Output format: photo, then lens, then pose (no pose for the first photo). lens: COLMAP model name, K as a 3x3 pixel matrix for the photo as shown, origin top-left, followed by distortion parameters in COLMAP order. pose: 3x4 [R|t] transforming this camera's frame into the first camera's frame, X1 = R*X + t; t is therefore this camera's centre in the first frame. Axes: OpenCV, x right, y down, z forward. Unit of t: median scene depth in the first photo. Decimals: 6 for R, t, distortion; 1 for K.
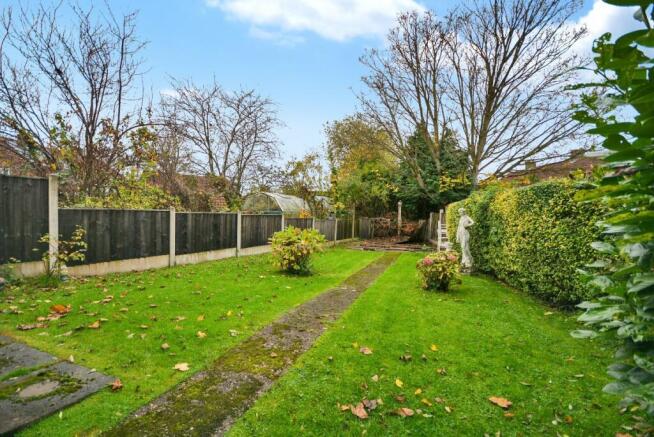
lens RADIAL K [[285.3, 0, 329.4], [0, 285.3, 217.8], [0, 0, 1]] dist [-0.005349, -0.001029]
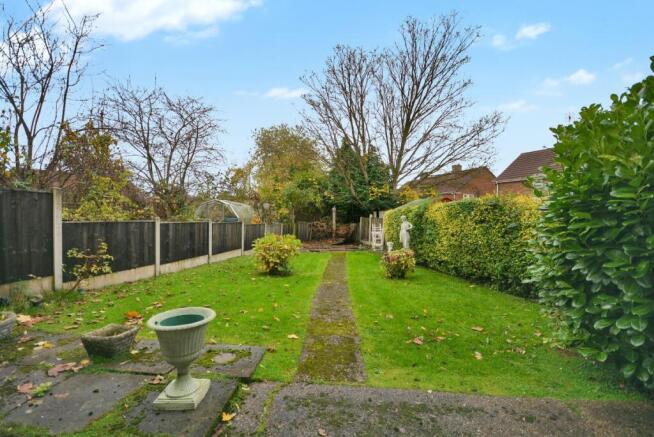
lens RADIAL K [[285.3, 0, 324.2], [0, 285.3, 218.7], [0, 0, 1]] dist [-0.005349, -0.001029]
pose [[0.955636, -0.013106, 0.294260, -0.224694], [0.014670, 0.999888, -0.003108, -0.017282], [-0.294186, 0.007287, 0.955720, -0.119035]]
